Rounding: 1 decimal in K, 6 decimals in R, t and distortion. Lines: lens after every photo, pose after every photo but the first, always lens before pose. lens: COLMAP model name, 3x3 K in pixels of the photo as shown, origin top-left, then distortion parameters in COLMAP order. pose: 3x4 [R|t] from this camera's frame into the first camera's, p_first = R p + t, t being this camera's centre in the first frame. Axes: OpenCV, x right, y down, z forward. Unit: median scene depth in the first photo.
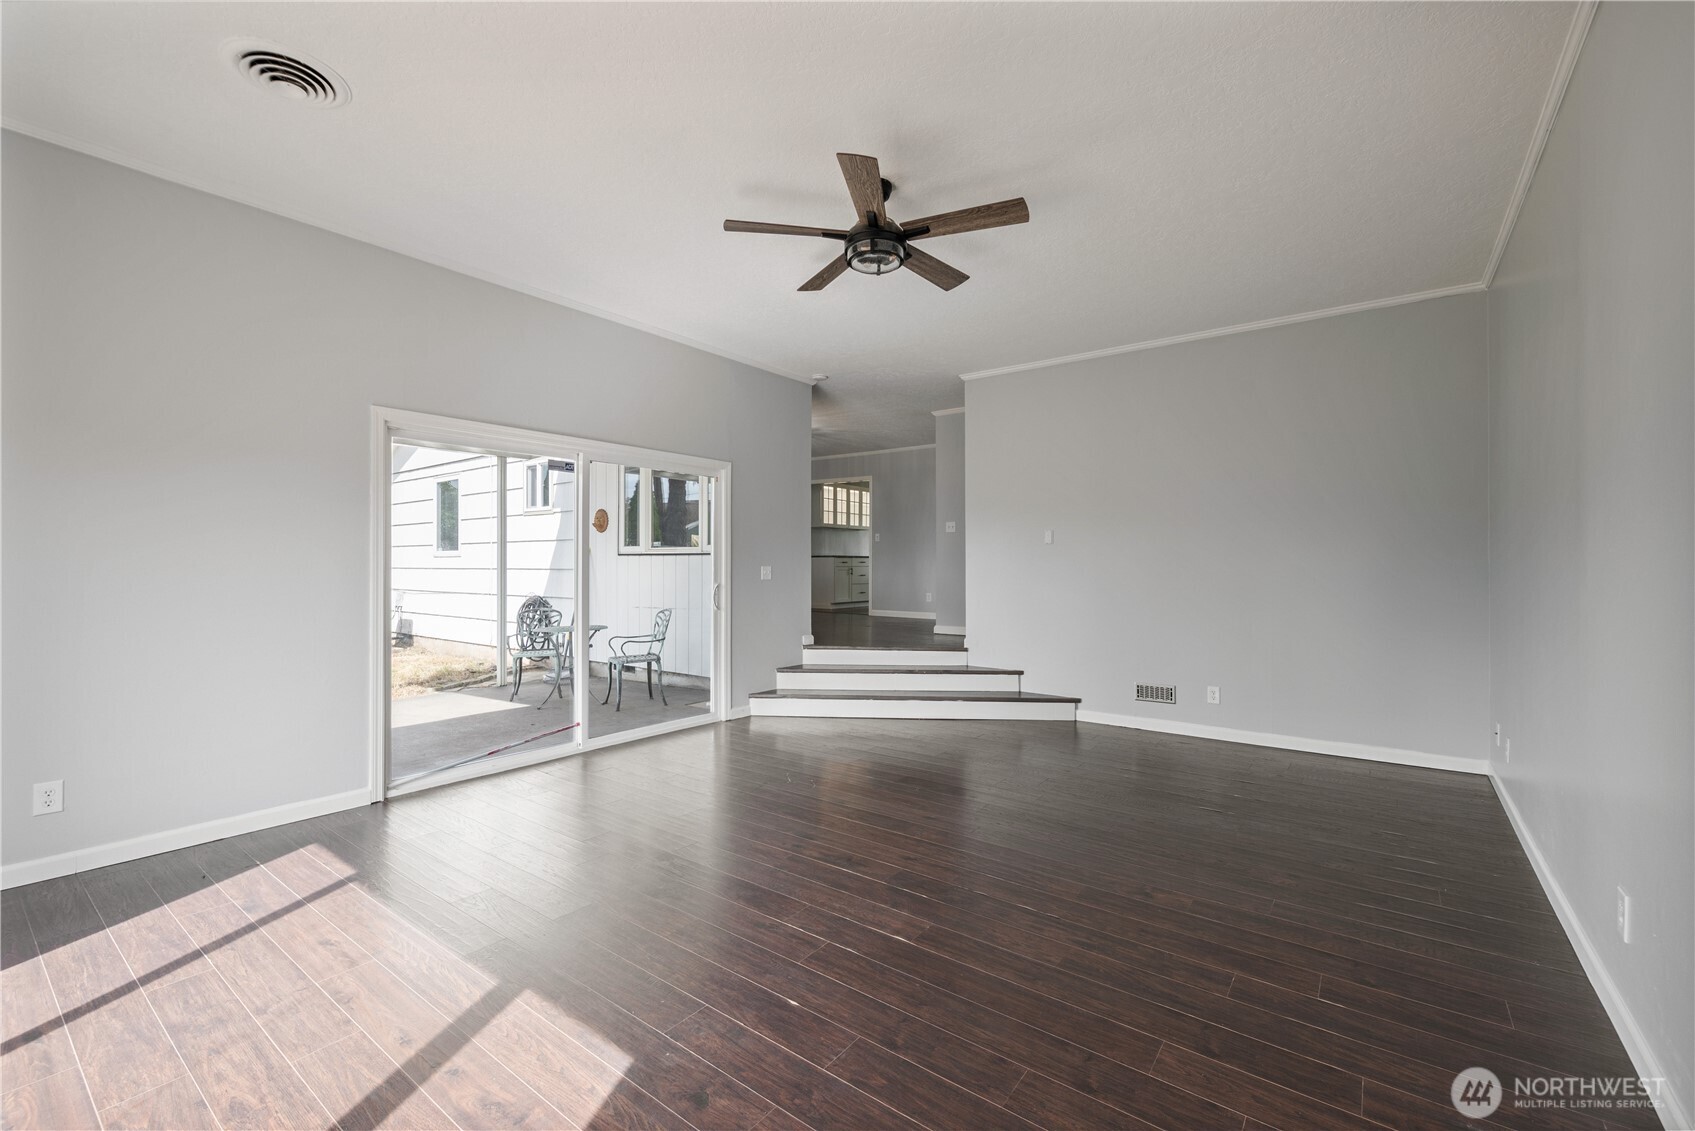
lens RADIAL K [[711.1, 0, 849.9], [0, 711.1, 565.0], [0, 0, 1]] dist [0.000171, -0.000052]
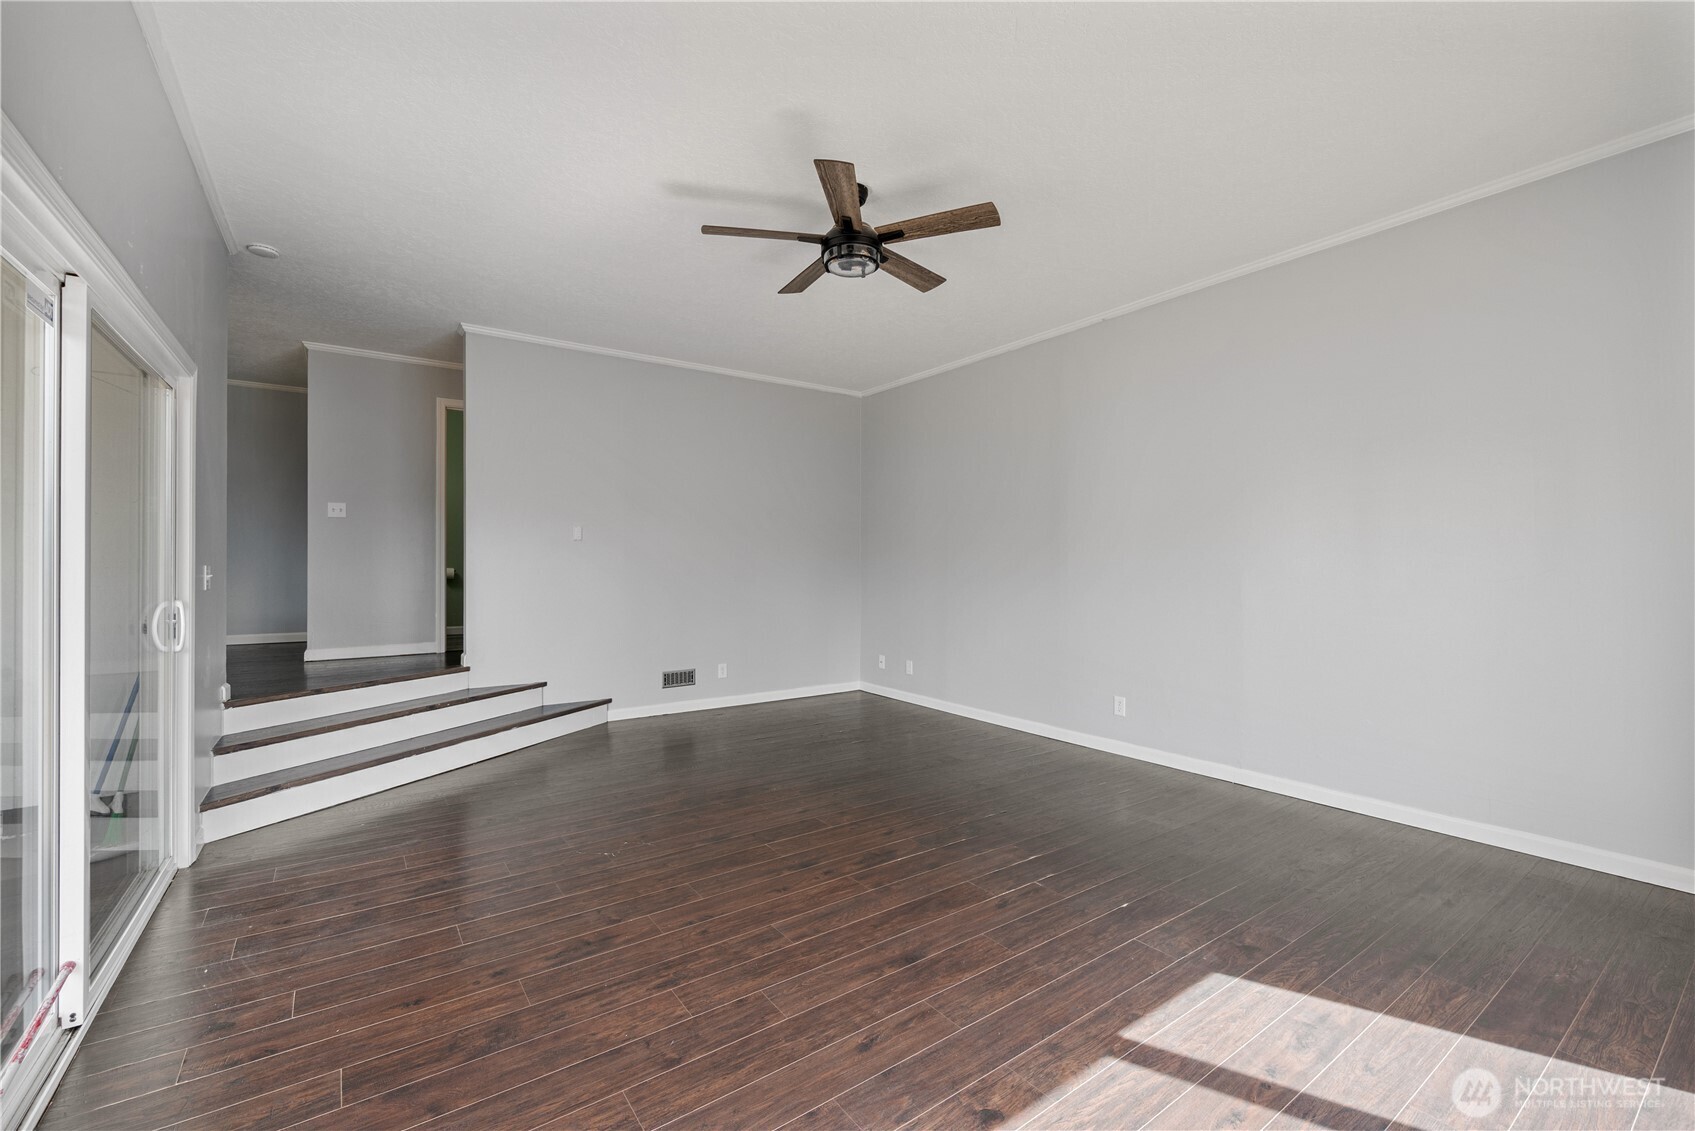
lens RADIAL K [[711.1, 0, 849.0], [0, 711.1, 562.9], [0, 0, 1]] dist [0.000171, -0.000052]
pose [[0.303388, -0.001964, 0.952865, -0.674787], [-0.000538, 0.999997, 0.002233, -0.003355], [-0.952867, -0.001190, 0.303387, 0.503033]]
